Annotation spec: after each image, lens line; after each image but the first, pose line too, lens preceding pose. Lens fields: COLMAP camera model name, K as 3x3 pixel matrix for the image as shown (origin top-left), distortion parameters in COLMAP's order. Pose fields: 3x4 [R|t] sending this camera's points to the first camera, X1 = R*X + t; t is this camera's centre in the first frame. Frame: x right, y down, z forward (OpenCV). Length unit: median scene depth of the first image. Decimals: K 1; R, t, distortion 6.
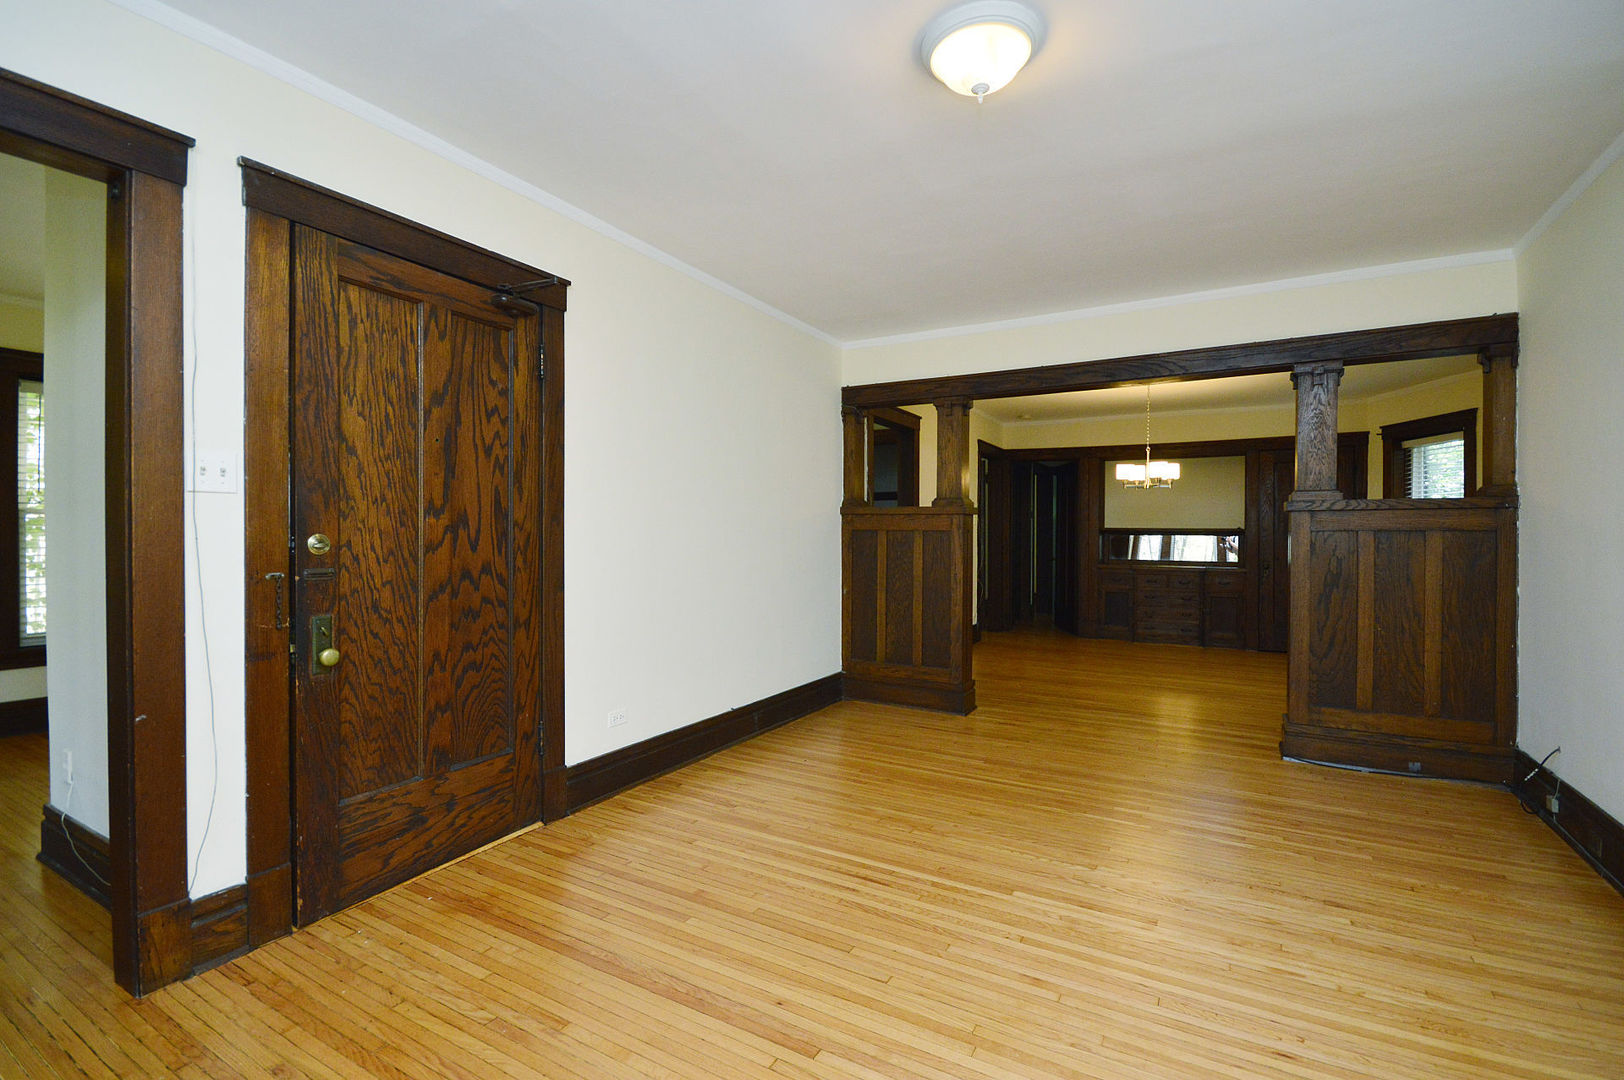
lens RADIAL K [[720.0, 0, 812.0], [0, 720.0, 540.0], [0, 0, 1]] dist [0.001130, 0.000091]
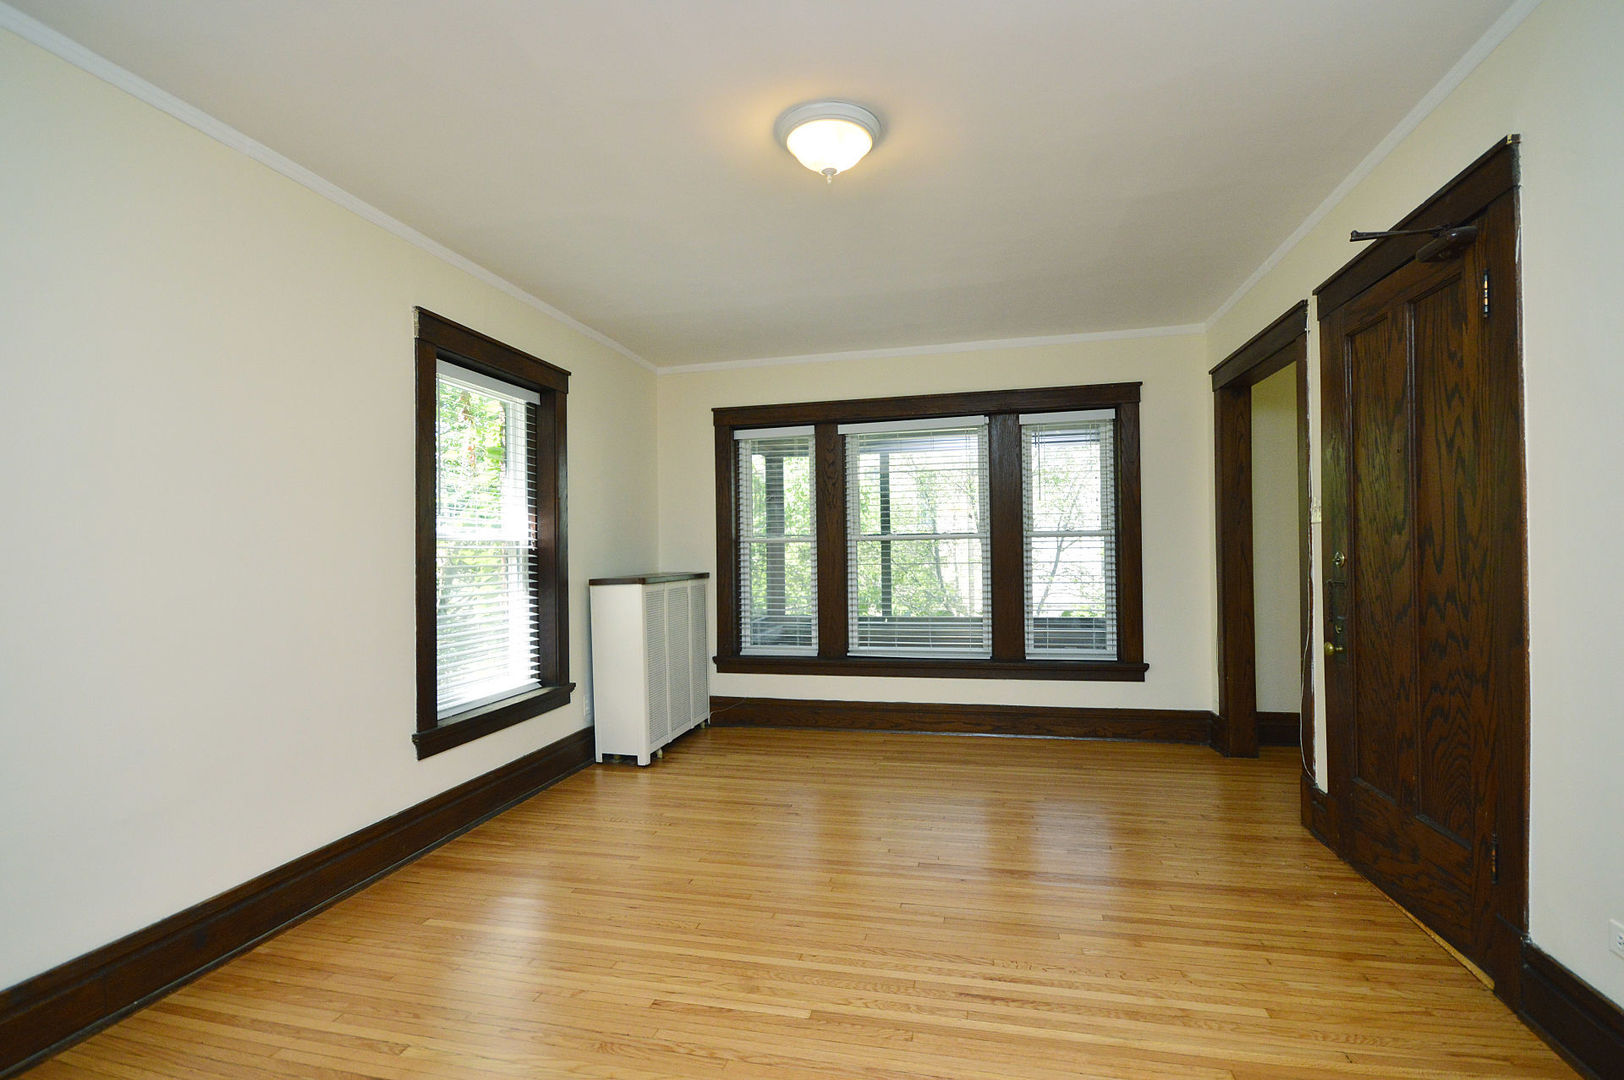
lens RADIAL K [[742.4, 0, 812.0], [0, 742.4, 540.0], [0, 0, 1]] dist [-0.000230, -0.000110]
pose [[-0.958067, 0.004821, -0.286505, 0.471053], [0.008580, 0.999893, -0.011868, -0.017886], [0.286417, -0.013828, -0.958005, 1.658384]]
